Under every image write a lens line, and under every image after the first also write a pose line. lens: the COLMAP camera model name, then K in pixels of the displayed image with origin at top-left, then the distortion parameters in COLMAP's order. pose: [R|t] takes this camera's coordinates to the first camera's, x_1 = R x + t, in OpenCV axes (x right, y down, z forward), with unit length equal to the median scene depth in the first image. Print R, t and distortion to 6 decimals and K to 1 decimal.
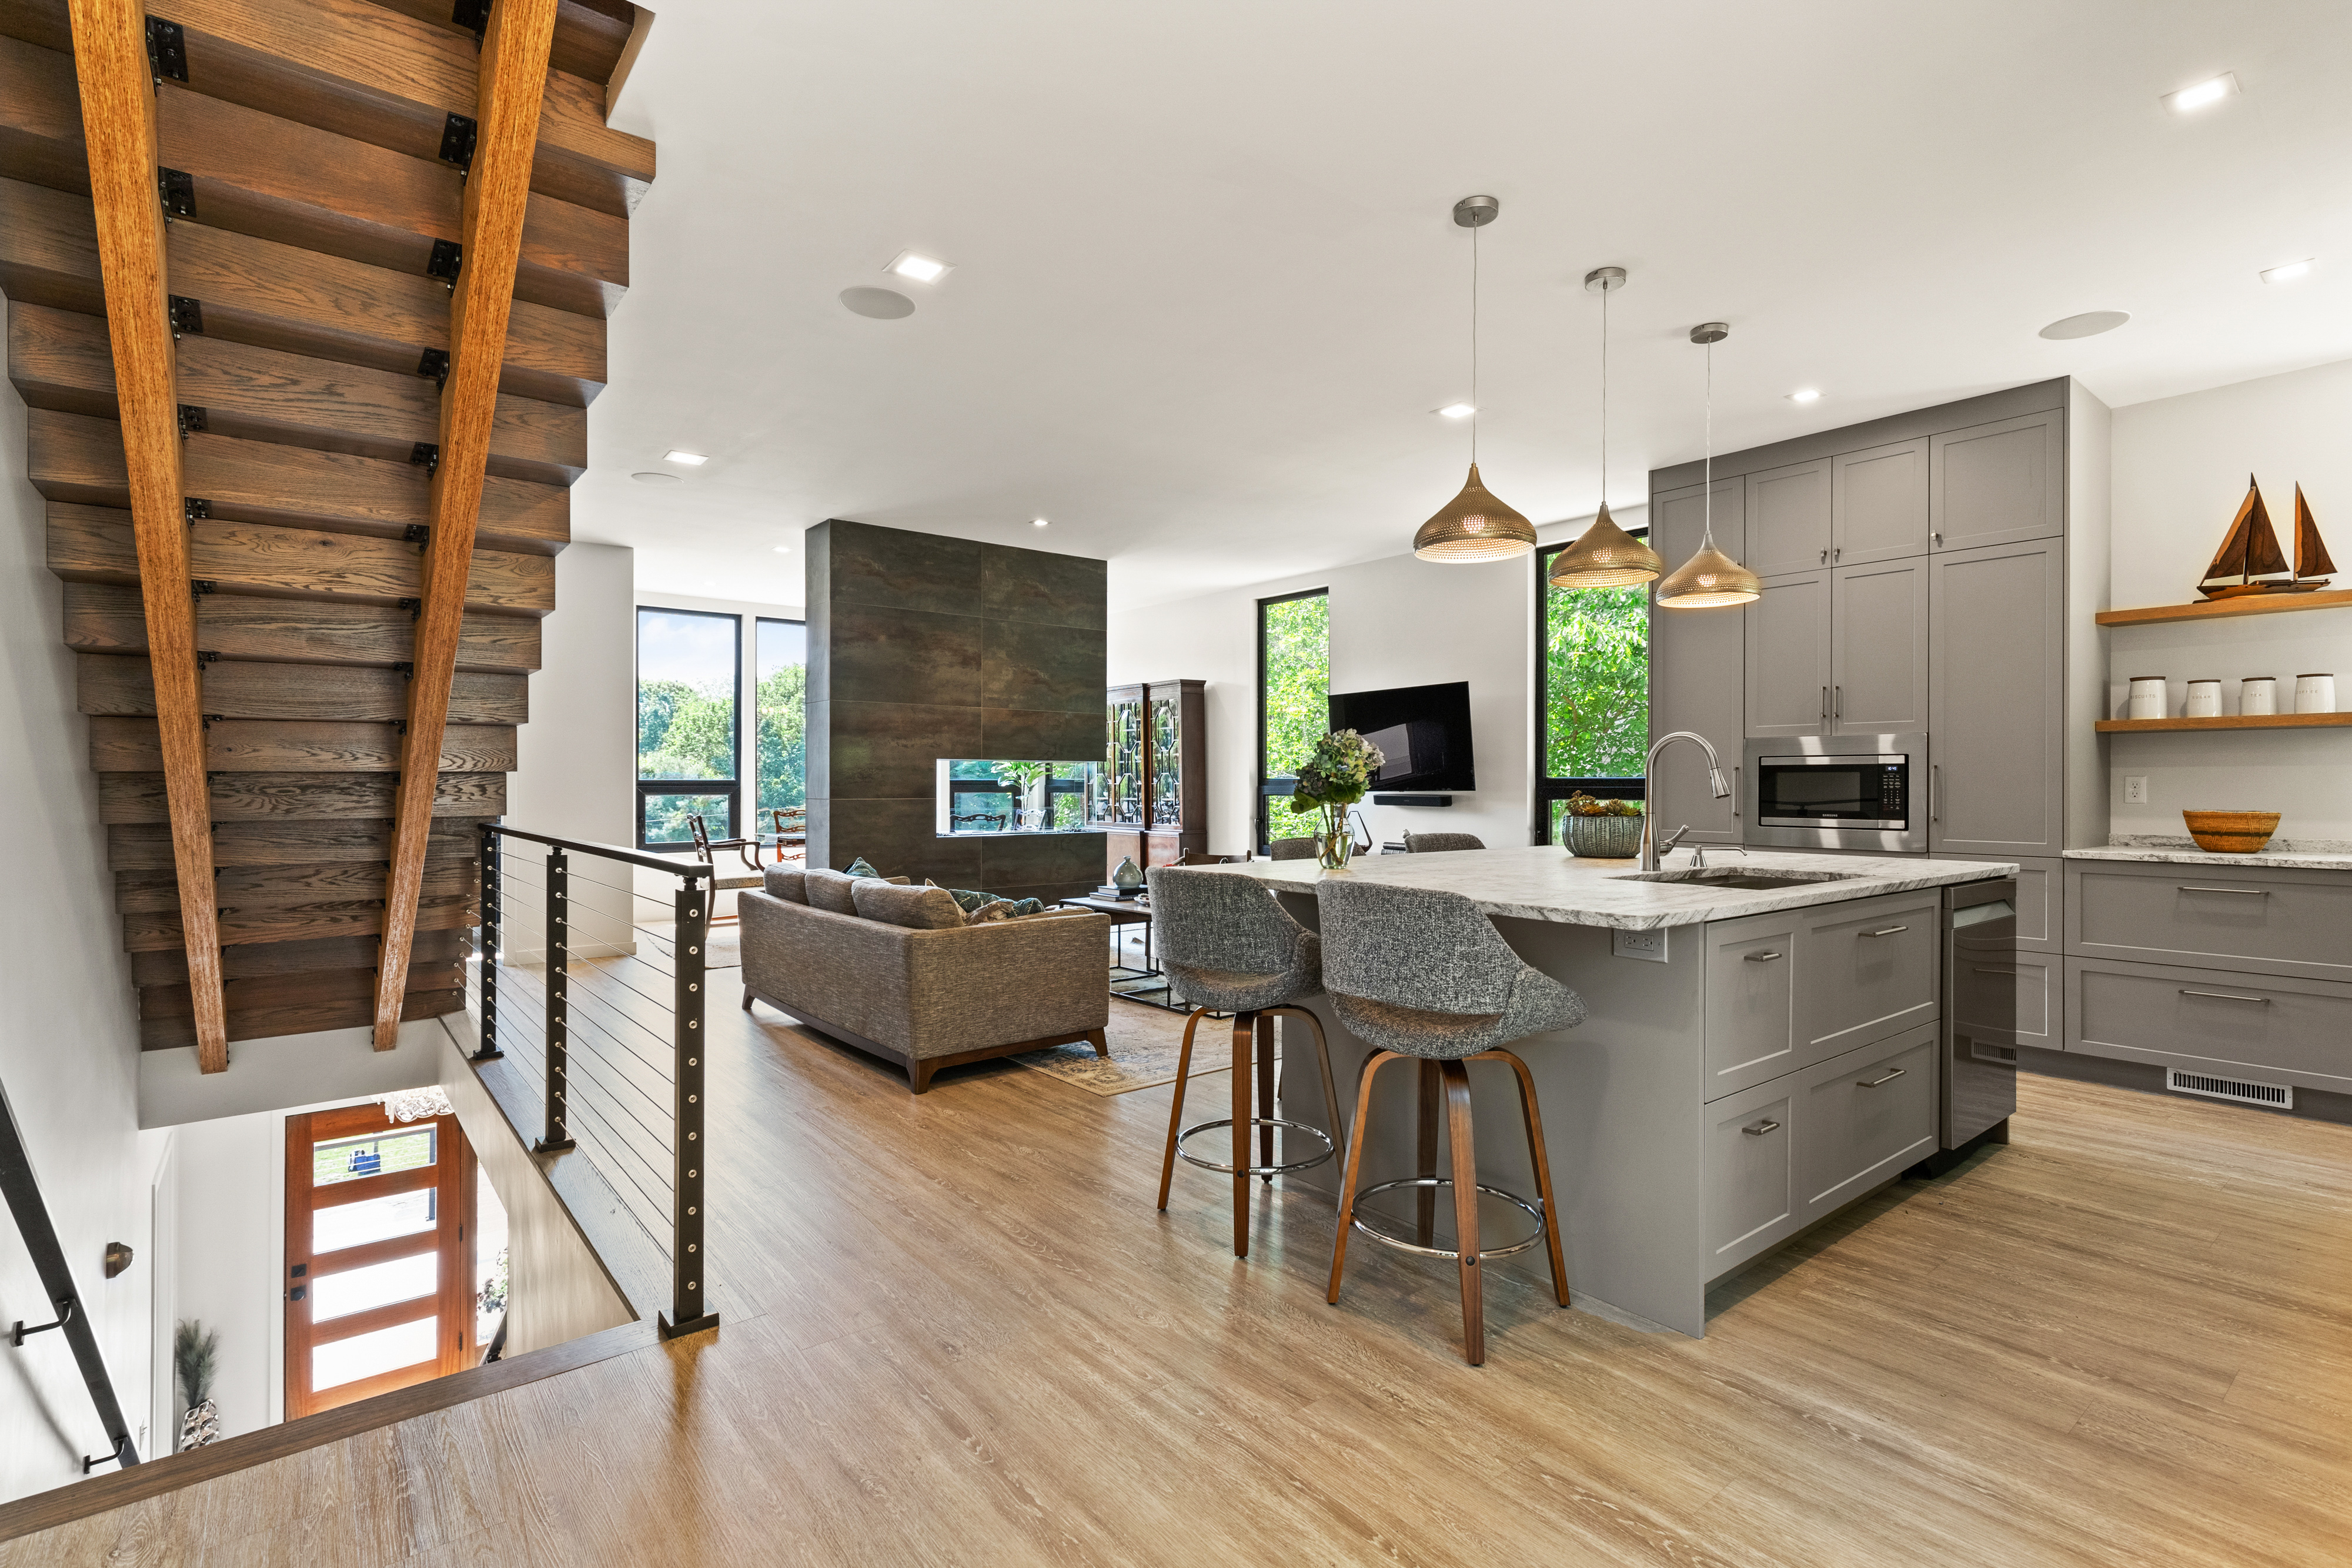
lens RADIAL K [[1084.3, 0, 1183.6], [0, 1084.3, 786.4], [0, 0, 1]] dist [-0.001027, -0.000049]
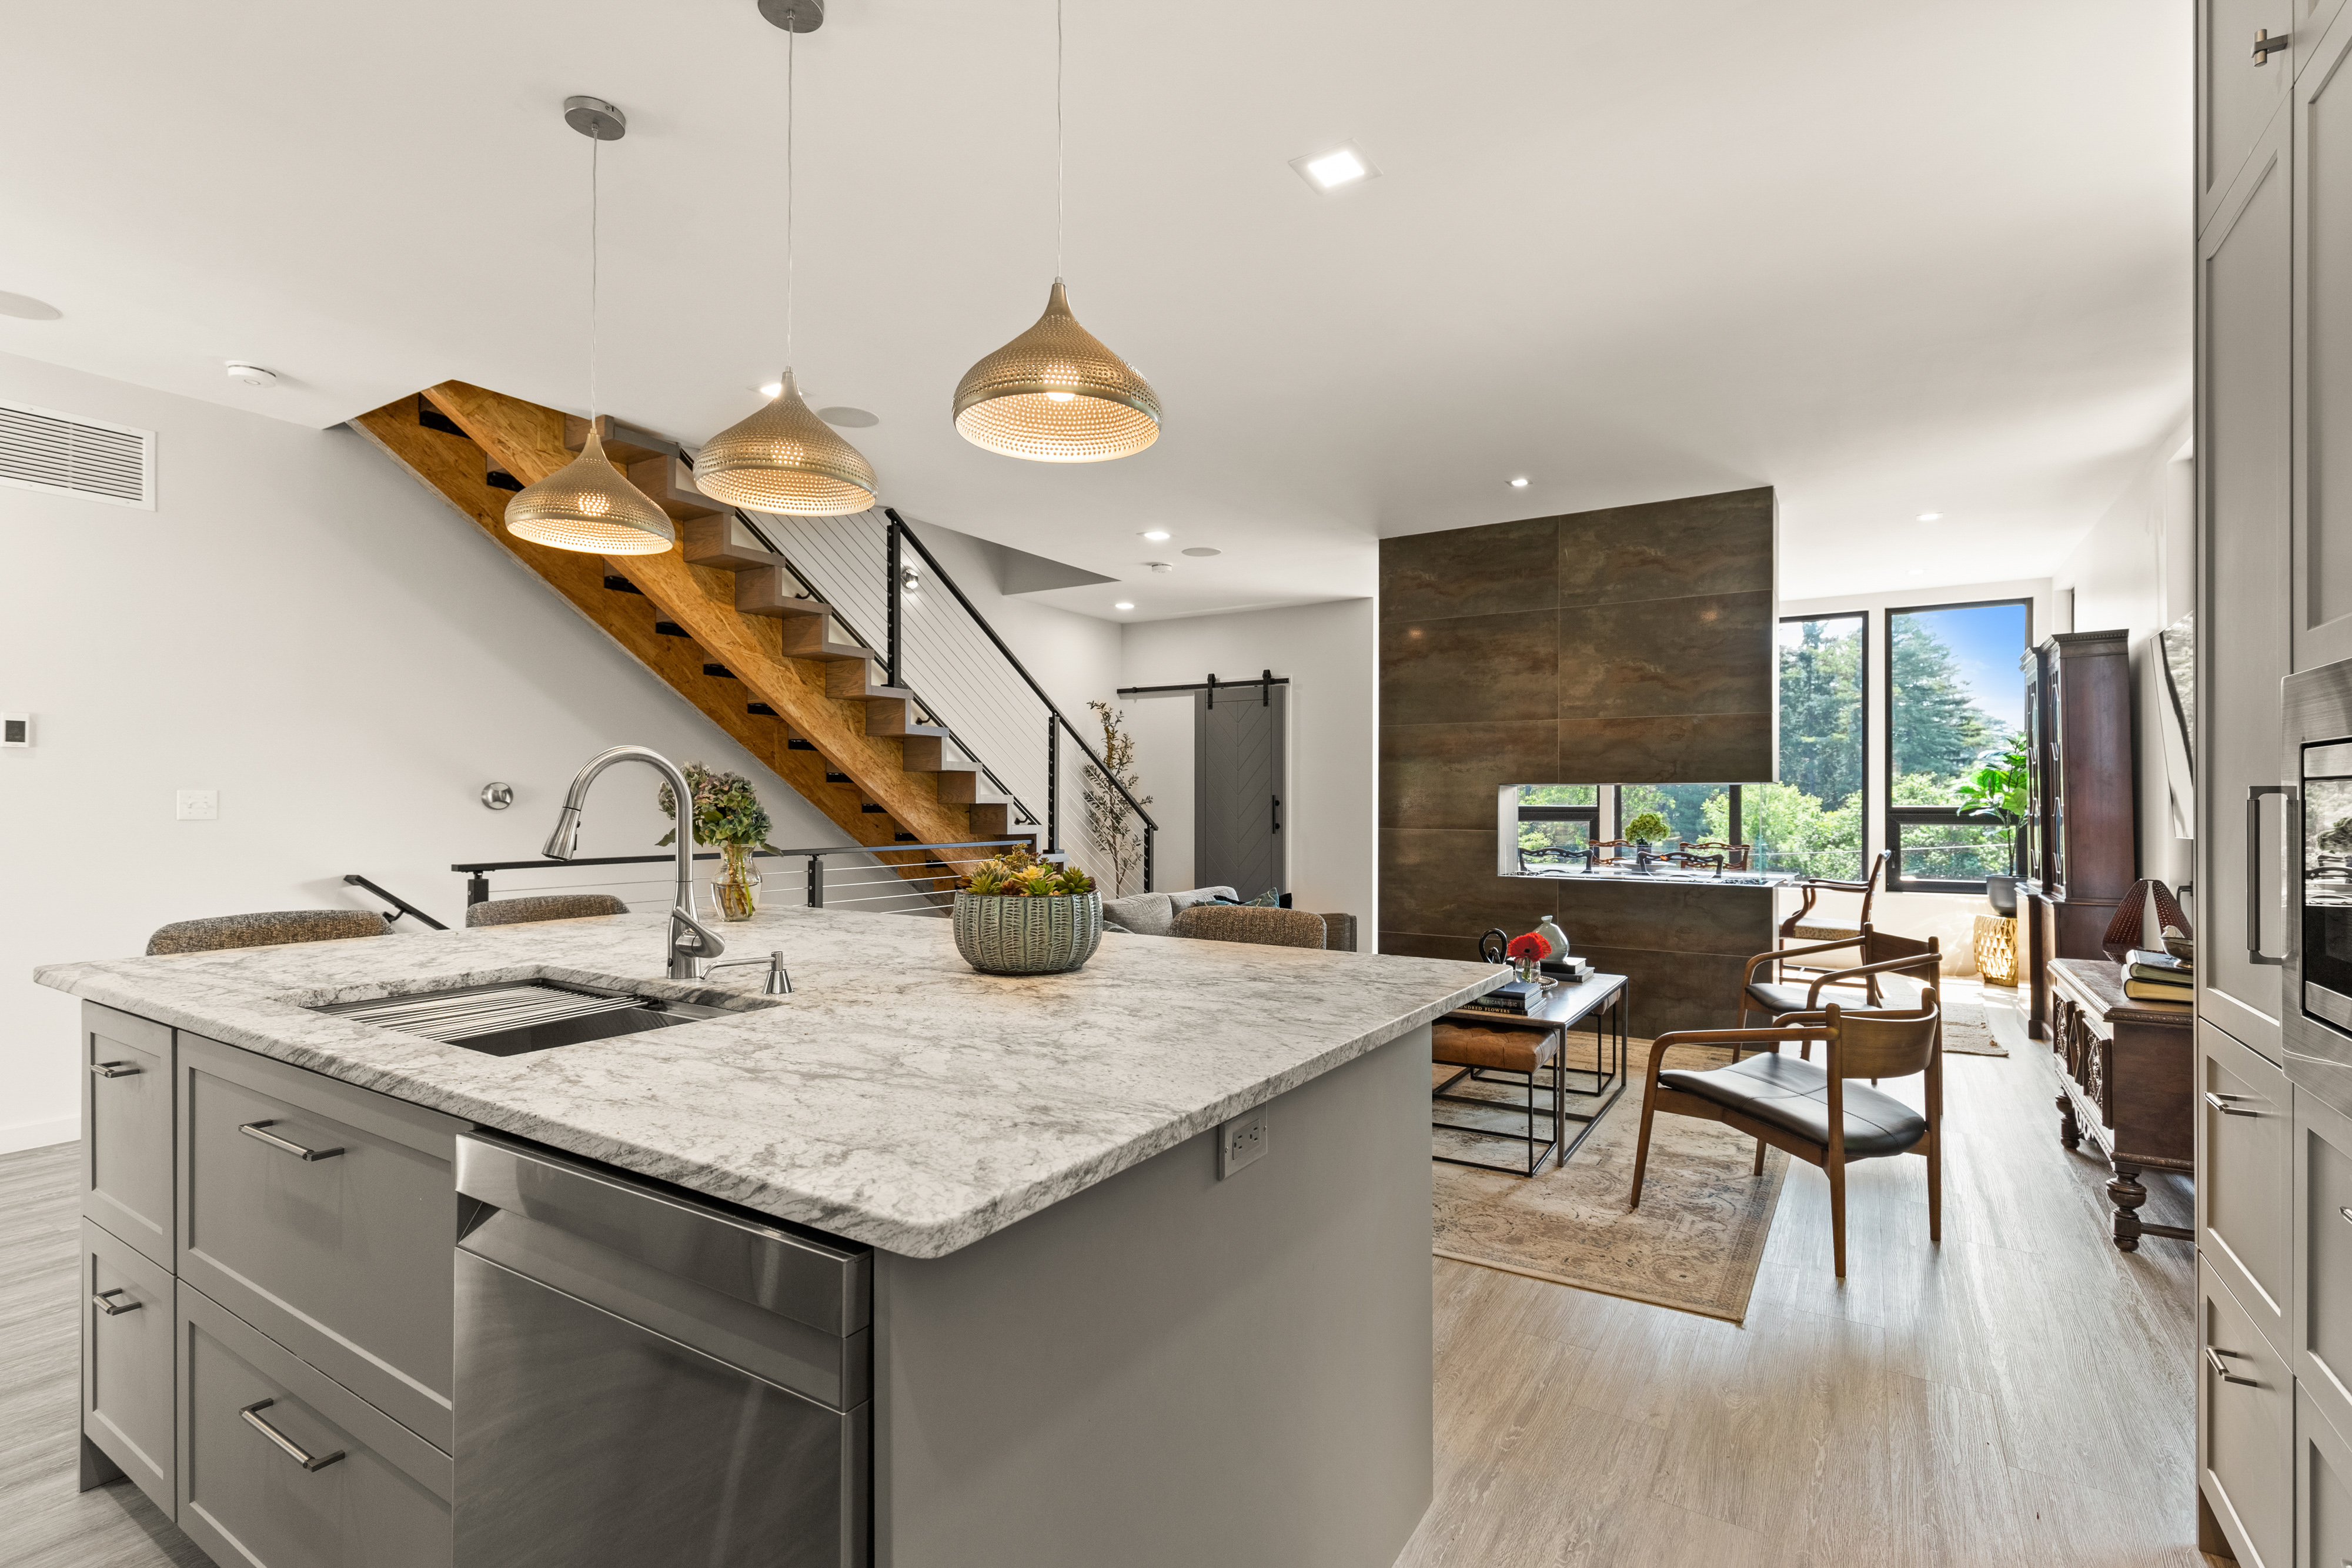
lens RADIAL K [[1084.3, 0, 1186.7], [0, 1084.3, 790.8], [0, 0, 1]] dist [-0.001027, -0.000049]
pose [[0.337460, -0.009709, -0.941290, 0.486645], [-0.002723, 0.999933, -0.011290, -0.009911], [0.941336, 0.006373, 0.337411, 0.472942]]
